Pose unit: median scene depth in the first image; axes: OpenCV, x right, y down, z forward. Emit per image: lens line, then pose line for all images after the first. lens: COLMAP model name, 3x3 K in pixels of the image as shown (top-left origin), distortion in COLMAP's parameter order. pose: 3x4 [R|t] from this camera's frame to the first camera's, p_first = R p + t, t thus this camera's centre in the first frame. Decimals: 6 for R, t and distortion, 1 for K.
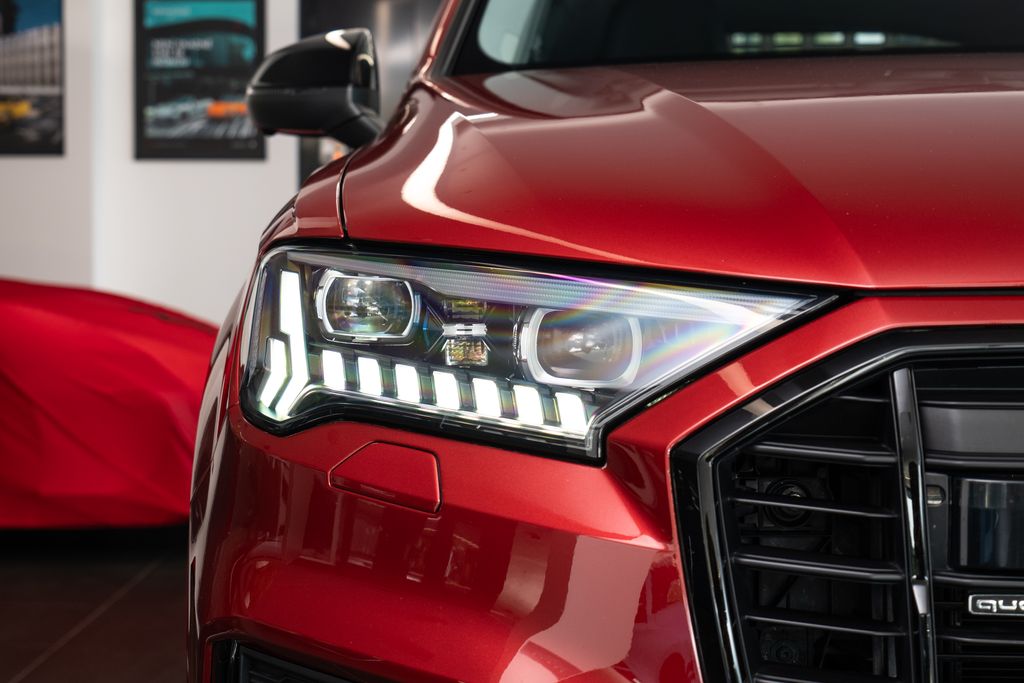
lens RADIAL K [[2044.3, 0, 512.0], [0, 2044.3, 341.5], [0, 0, 1]] dist [-0.000551, 0.103355]
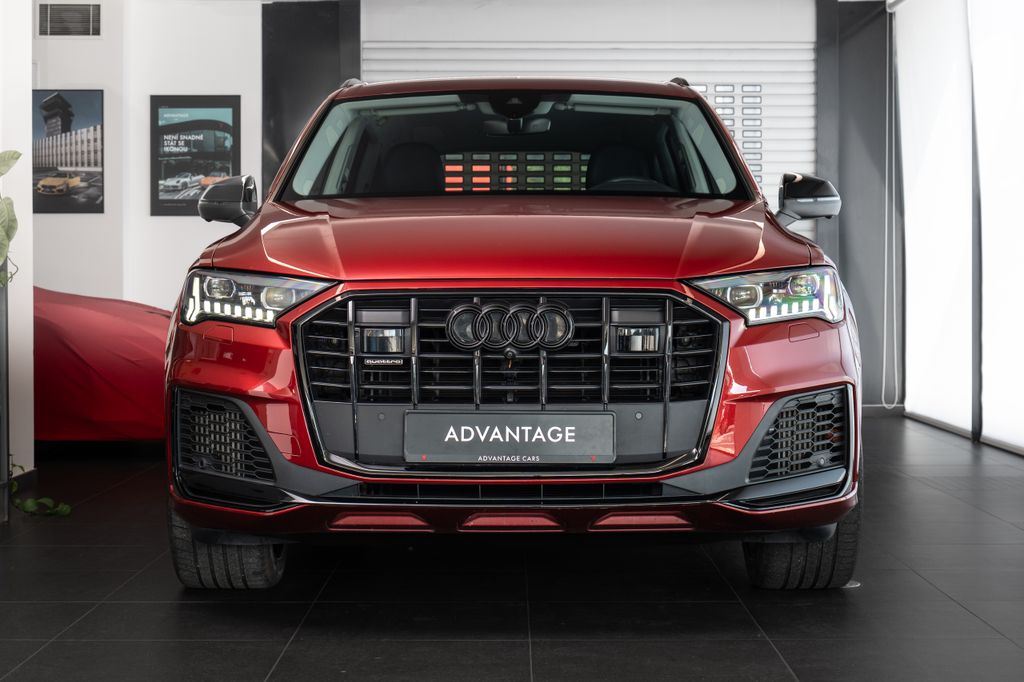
lens RADIAL K [[2044.3, 0, 512.0], [0, 2044.3, 341.0], [0, 0, 1]] dist [-0.000551, 0.103355]
pose [[0.999953, -0.003030, -0.009231, 0.429703], [0.002890, 0.999881, -0.015144, 0.119706], [0.009276, 0.015117, 0.999843, -2.271741]]
